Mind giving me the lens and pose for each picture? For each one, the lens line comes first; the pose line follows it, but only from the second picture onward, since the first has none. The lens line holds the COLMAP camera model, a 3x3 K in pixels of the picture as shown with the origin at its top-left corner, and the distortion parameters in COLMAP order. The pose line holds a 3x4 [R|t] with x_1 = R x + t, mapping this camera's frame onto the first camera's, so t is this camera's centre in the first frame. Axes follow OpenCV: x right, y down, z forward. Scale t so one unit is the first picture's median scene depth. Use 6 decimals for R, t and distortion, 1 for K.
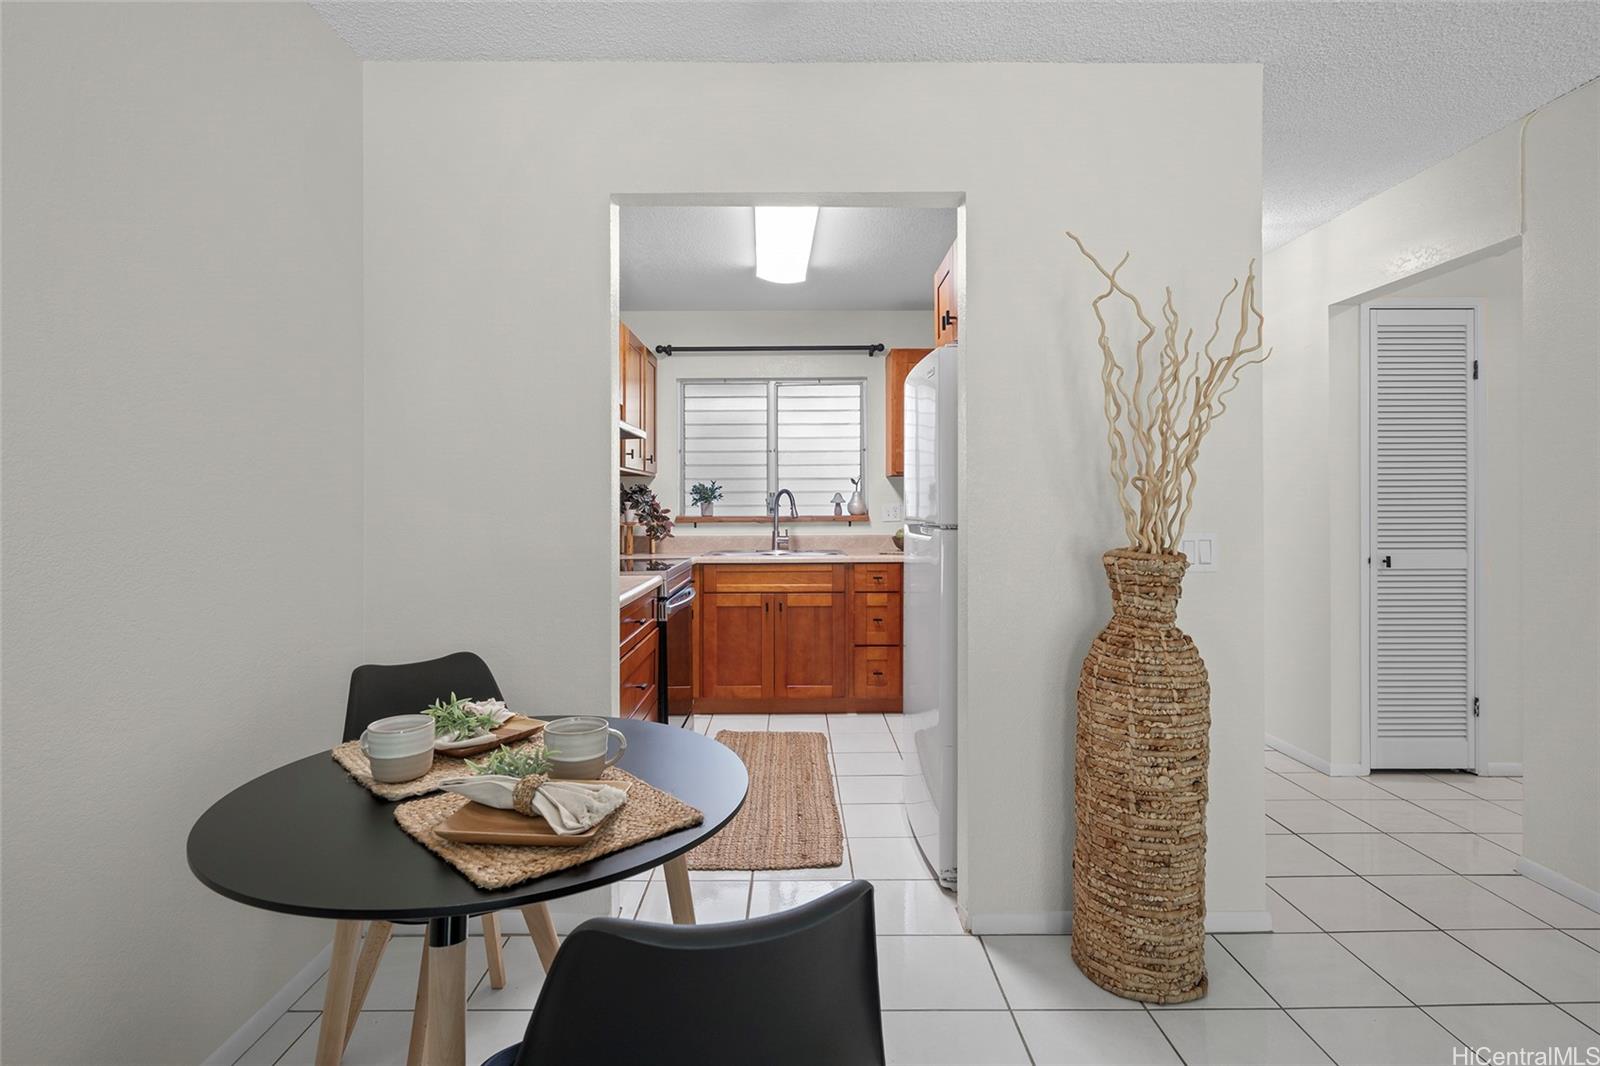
lens RADIAL K [[788.4, 0, 800.8], [0, 788.4, 504.8], [0, 0, 1]] dist [-0.000952, 0.000010]
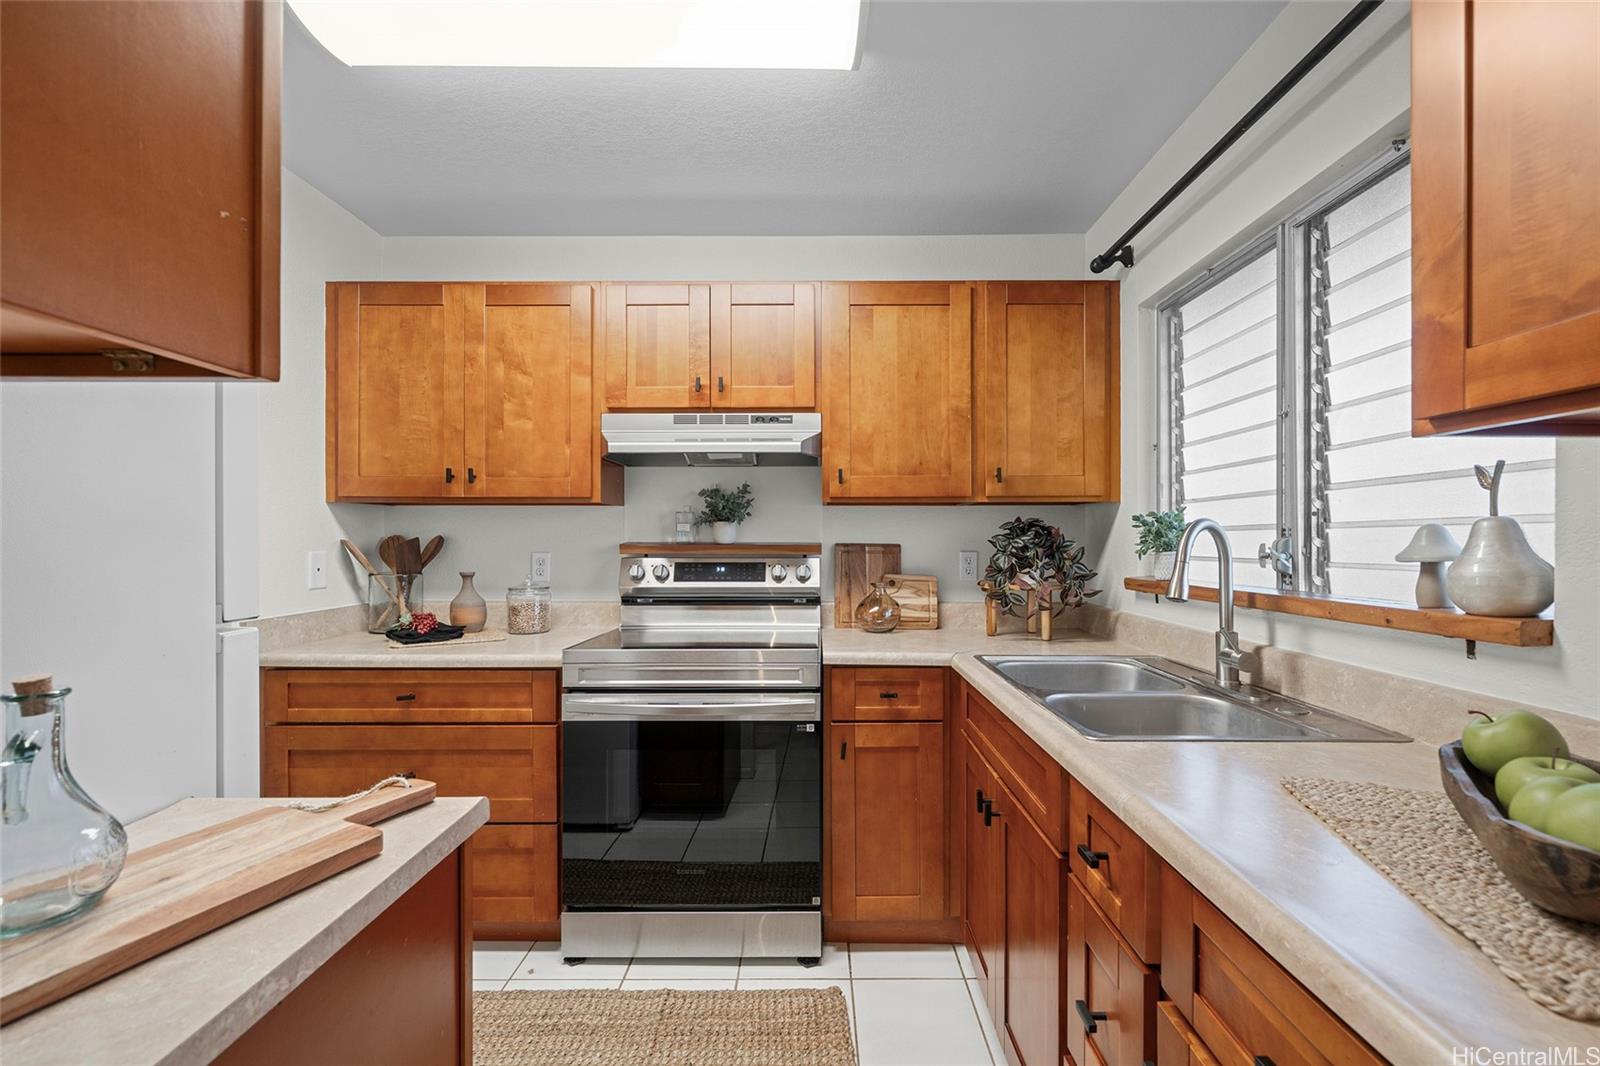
lens RADIAL K [[669.0, 0, 810.3], [0, 669.0, 538.4], [0, 0, 1]] dist [-0.000181, 0.000007]
pose [[-0.006643, -0.000270, -0.999978, 0.283994], [0.000279, 1.000000, -0.000272, -0.010889], [0.999978, -0.000281, -0.006643, 0.812585]]
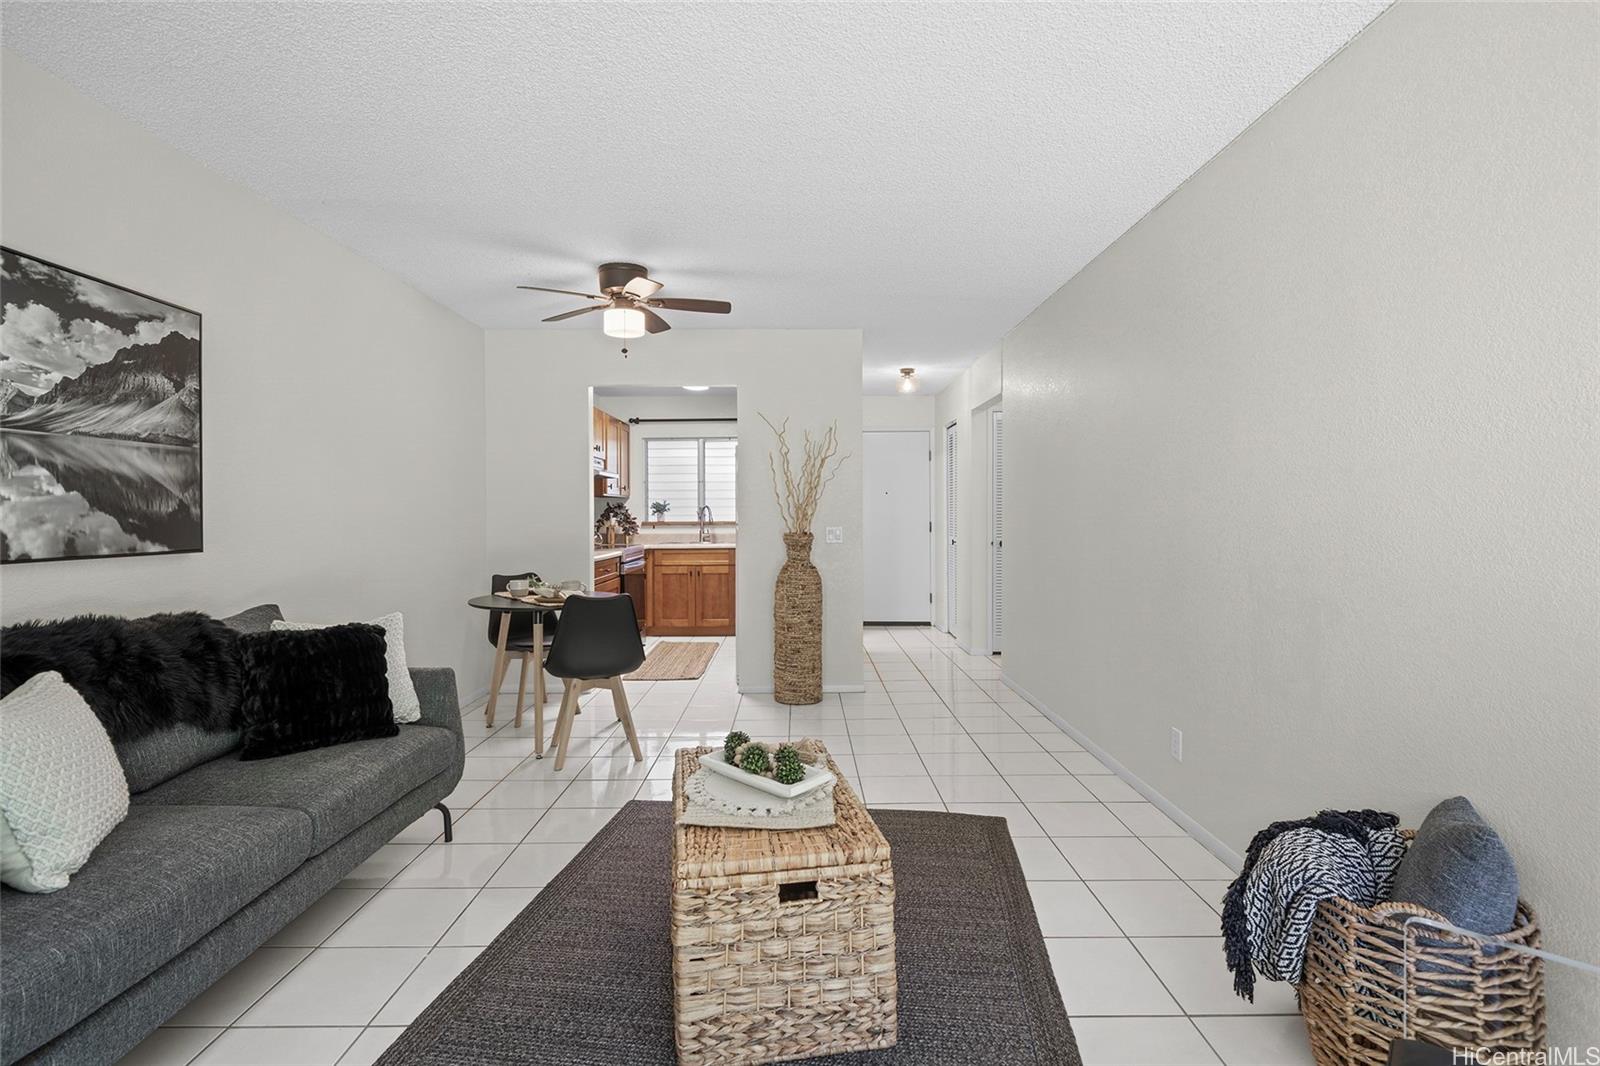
lens RADIAL K [[741.7, 0, 802.1], [0, 741.7, 525.3], [0, 0, 1]] dist [0.000262, 0.000022]
pose [[0.999996, -0.001977, -0.001838, 0.183268], [0.002004, 0.999889, 0.014758, -0.000256], [0.001809, -0.014762, 0.999889, -0.561463]]
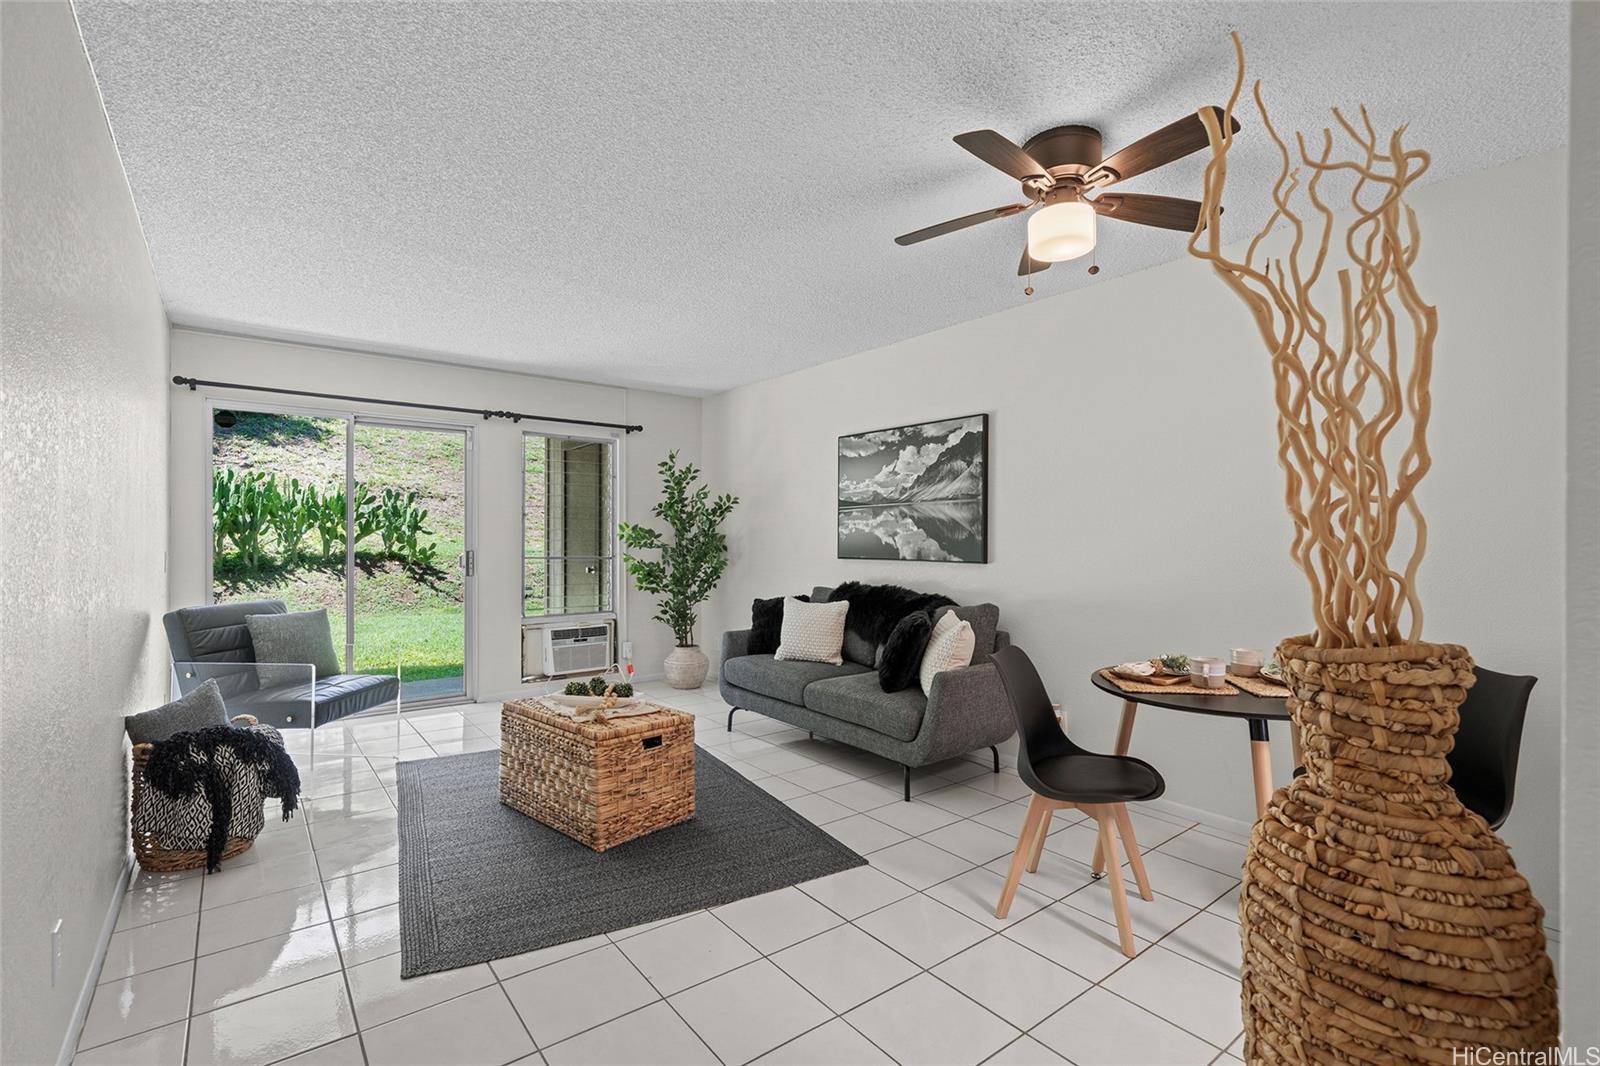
lens RADIAL K [[720.8, 0, 793.5], [0, 720.8, 539.7], [0, 0, 1]] dist [-0.000696, 0.000121]
pose [[-0.794912, -0.003236, -0.606716, 0.412343], [-0.004813, 0.999988, 0.000972, -0.001420], [0.606706, 0.003692, -0.794918, 0.459951]]
